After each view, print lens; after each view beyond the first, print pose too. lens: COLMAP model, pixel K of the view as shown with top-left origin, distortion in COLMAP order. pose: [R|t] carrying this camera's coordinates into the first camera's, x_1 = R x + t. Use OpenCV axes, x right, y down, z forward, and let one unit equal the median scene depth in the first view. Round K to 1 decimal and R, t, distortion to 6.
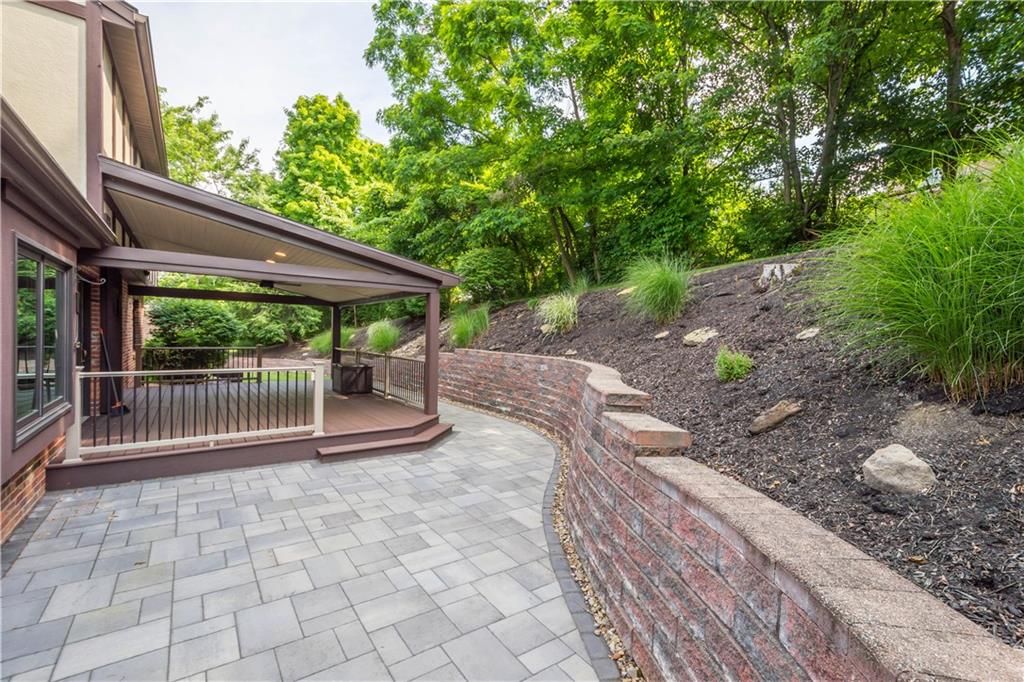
lens RADIAL K [[452.5, 0, 503.5], [0, 452.5, 338.4], [0, 0, 1]] dist [0.012891, -0.003990]
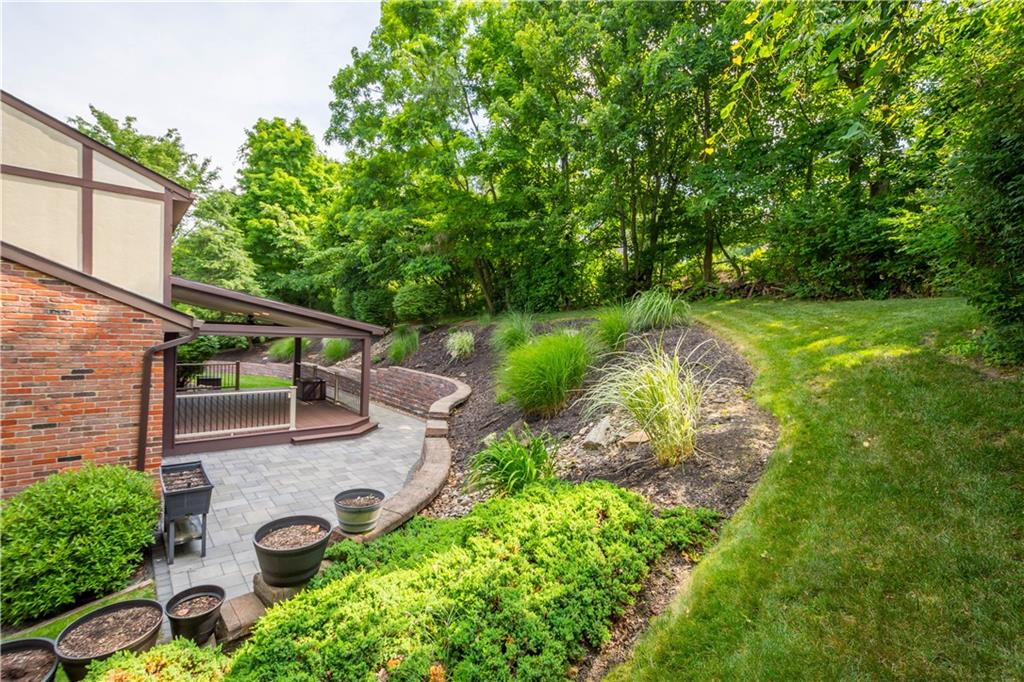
lens RADIAL K [[452.5, 0, 504.5], [0, 452.5, 347.0], [0, 0, 1]] dist [0.012891, -0.003990]
pose [[0.995607, 0.019576, 0.091563, 0.094956], [-0.022420, 0.999294, 0.030136, -0.070574], [-0.090908, -0.032056, 0.995343, -0.322978]]
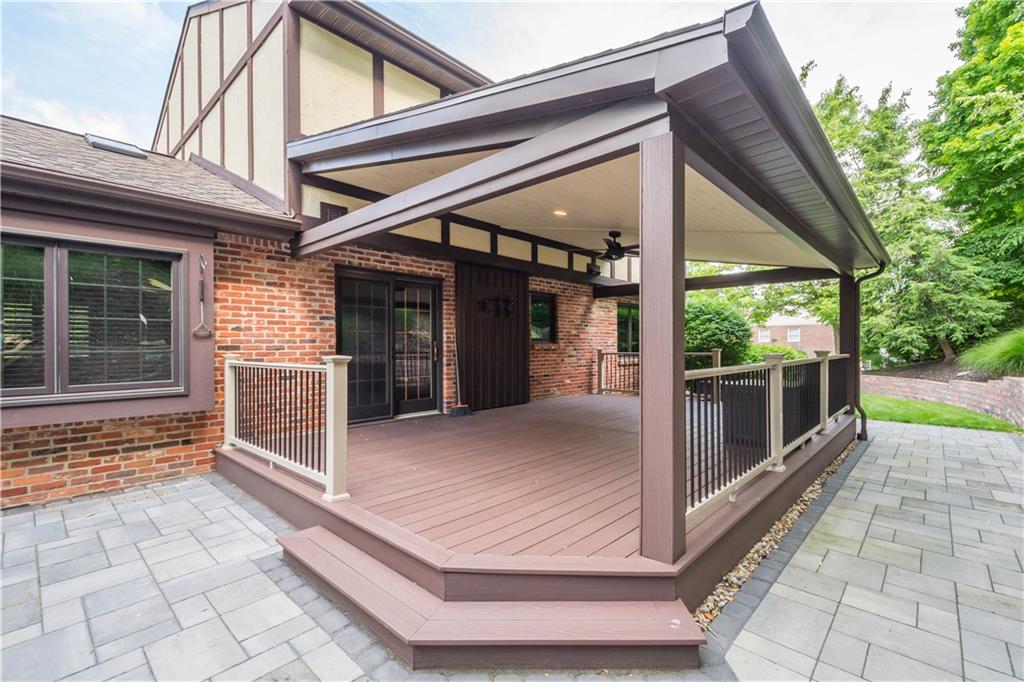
lens RADIAL K [[452.5, 0, 515.1], [0, 452.5, 347.5], [0, 0, 1]] dist [0.012891, -0.003990]
pose [[0.221298, -0.017910, -0.975042, 0.060044], [-0.000499, 0.999829, -0.018478, 0.020843], [0.975206, 0.004576, 0.221251, 0.454990]]
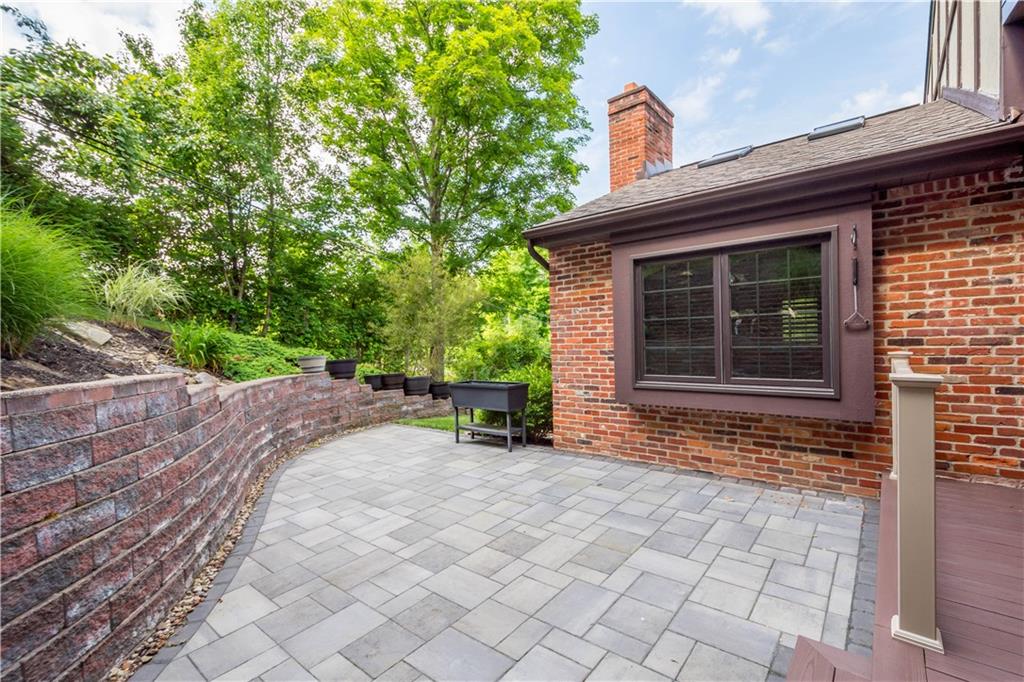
lens RADIAL K [[452.5, 0, 508.8], [0, 452.5, 346.7], [0, 0, 1]] dist [0.012891, -0.003990]
pose [[-0.962262, 0.010125, -0.271937, -0.039166], [0.003771, 0.999708, 0.023878, 0.010672], [0.272099, 0.021951, -0.962019, 0.503395]]
